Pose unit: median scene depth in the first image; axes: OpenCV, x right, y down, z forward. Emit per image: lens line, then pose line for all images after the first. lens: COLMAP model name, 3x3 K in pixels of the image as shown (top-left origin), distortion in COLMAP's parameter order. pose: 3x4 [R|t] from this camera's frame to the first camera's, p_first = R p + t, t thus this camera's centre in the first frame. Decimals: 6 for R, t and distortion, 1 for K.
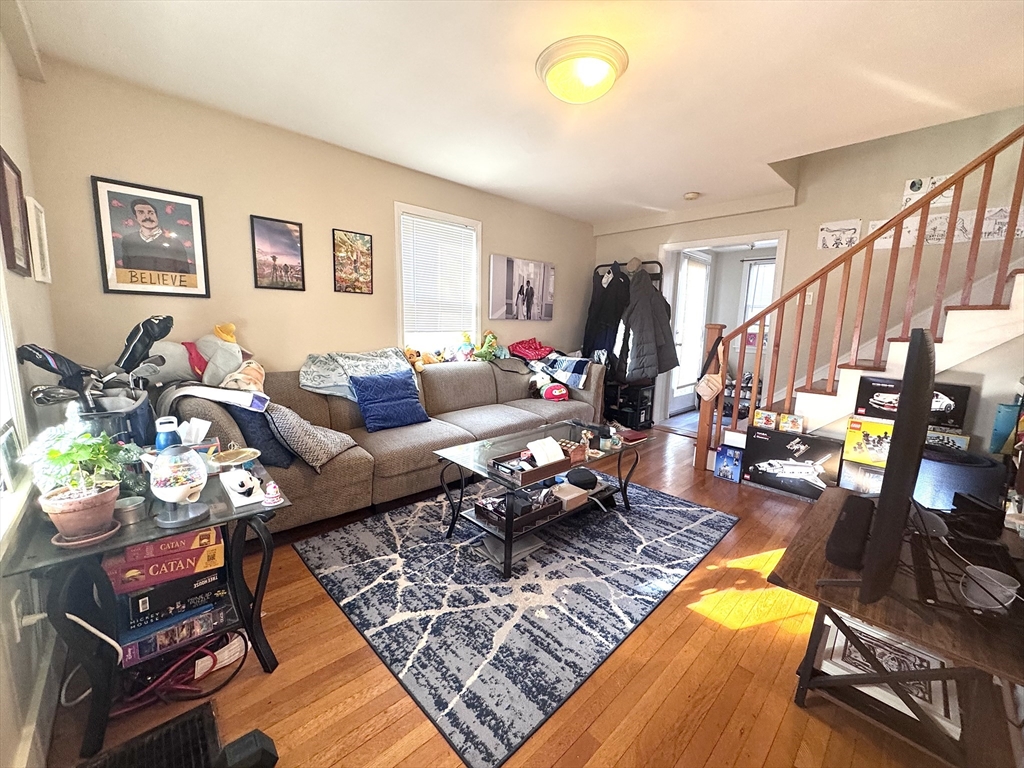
lens RADIAL K [[407.3, 0, 512.4], [0, 407.3, 382.4], [0, 0, 1]] dist [-0.003275, 0.000643]
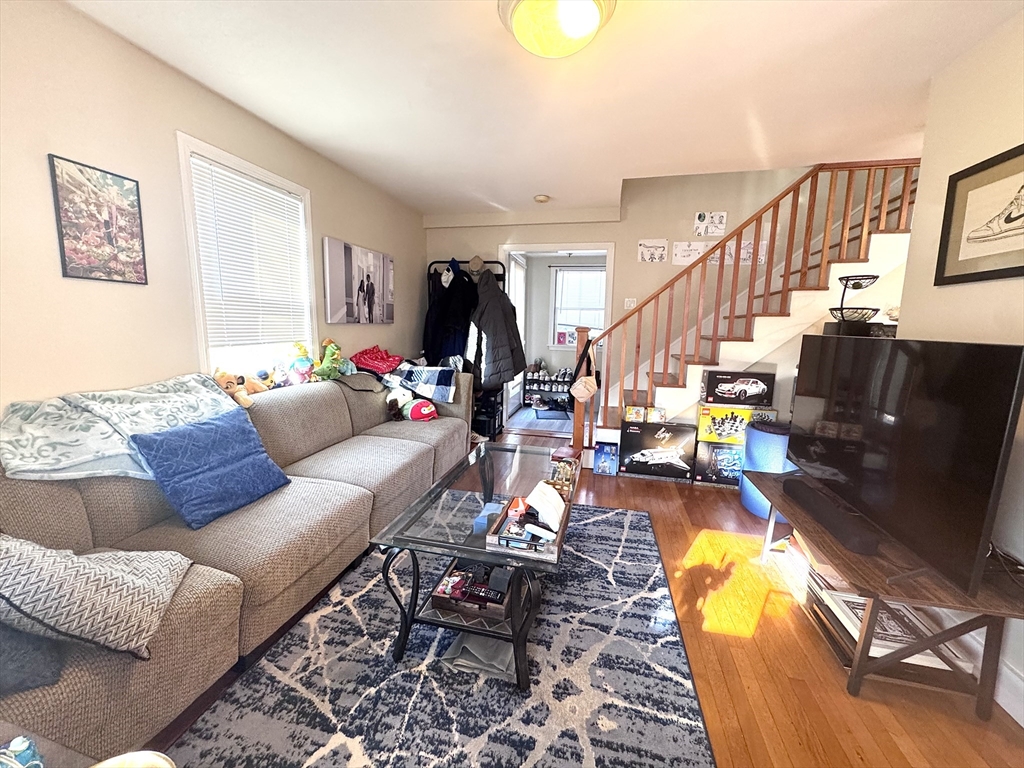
lens RADIAL K [[407.3, 0, 510.0], [0, 407.3, 382.0], [0, 0, 1]] dist [-0.003275, 0.000643]
pose [[0.840008, -0.086483, 0.535637, -0.255937], [0.083752, 0.996051, 0.029477, -0.059548], [-0.536071, 0.020100, 0.843934, 0.267553]]
